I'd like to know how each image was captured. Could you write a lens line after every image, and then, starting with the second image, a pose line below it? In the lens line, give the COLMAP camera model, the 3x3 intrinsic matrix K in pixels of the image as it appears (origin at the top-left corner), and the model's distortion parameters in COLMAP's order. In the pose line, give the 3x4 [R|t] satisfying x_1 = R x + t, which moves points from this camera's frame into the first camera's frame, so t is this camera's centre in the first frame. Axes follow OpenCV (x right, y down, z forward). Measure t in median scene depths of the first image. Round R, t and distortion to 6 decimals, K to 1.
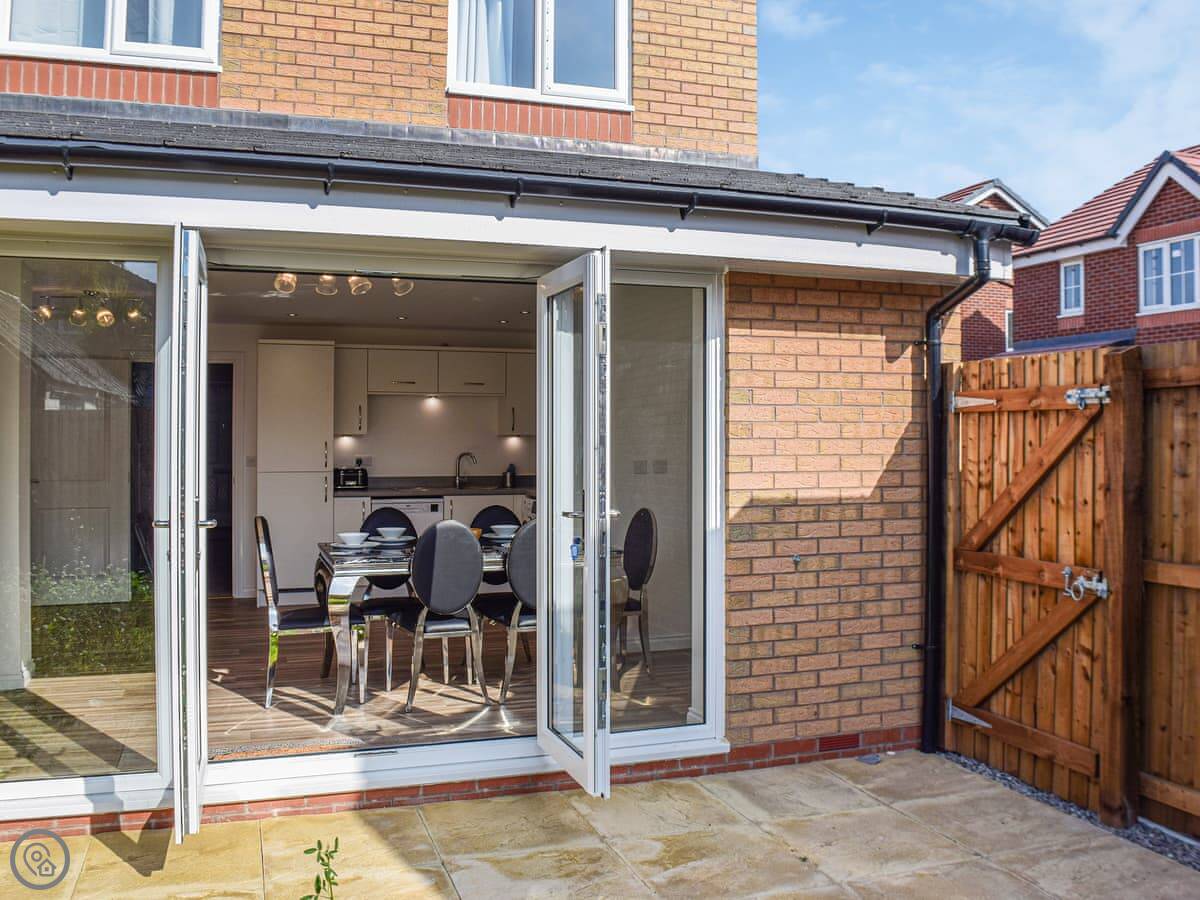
lens RADIAL K [[1115.9, 0, 600.0], [0, 1115.9, 450.0], [0, 0, 1]] dist [-0.010004, -0.007653]
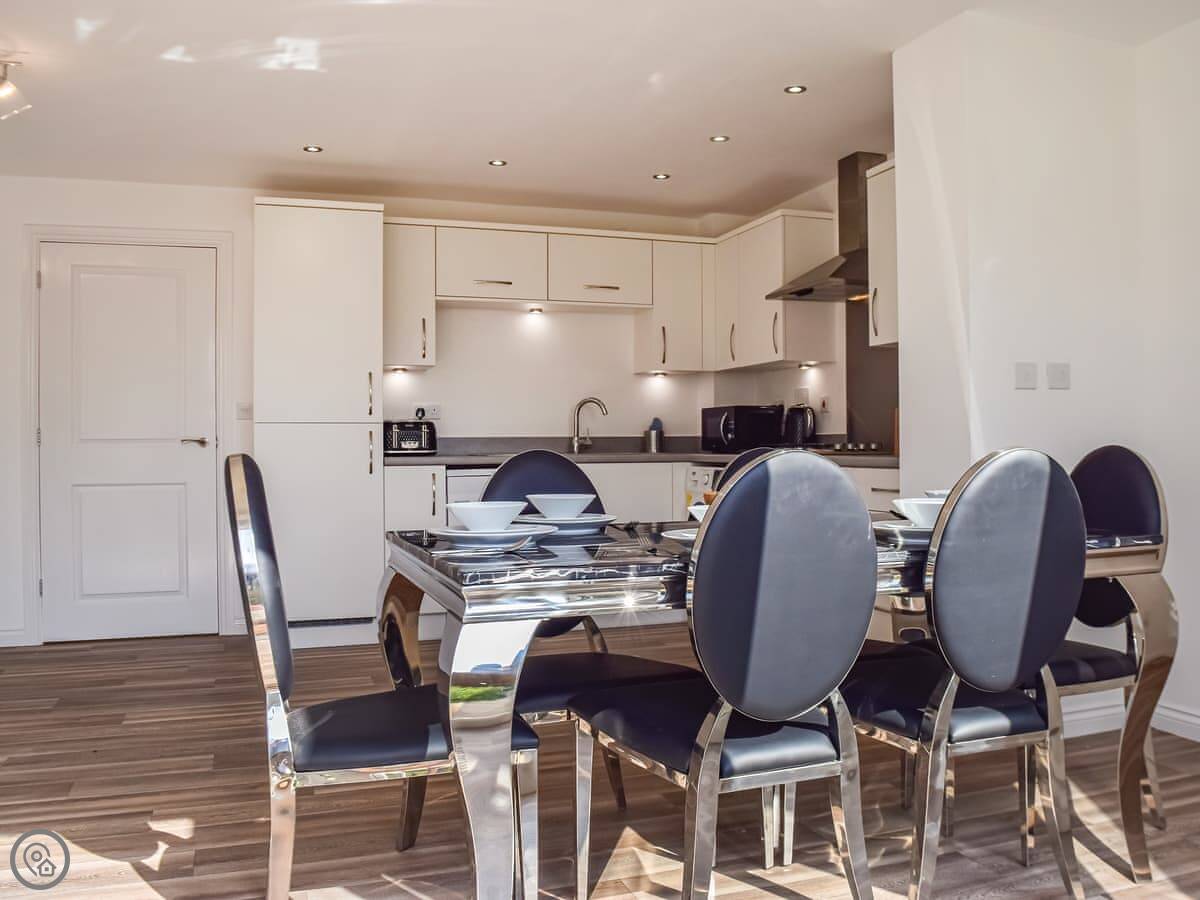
lens RADIAL K [[1206.4, 0, 742.0], [0, 1206.4, 453.8], [0, 0, 1]] dist [-0.039845, -0.014665]
pose [[0.996739, -0.009591, 0.080120, -0.152767], [0.009067, 0.999935, 0.006890, 0.051382], [-0.080181, -0.006141, 0.996761, 0.527870]]
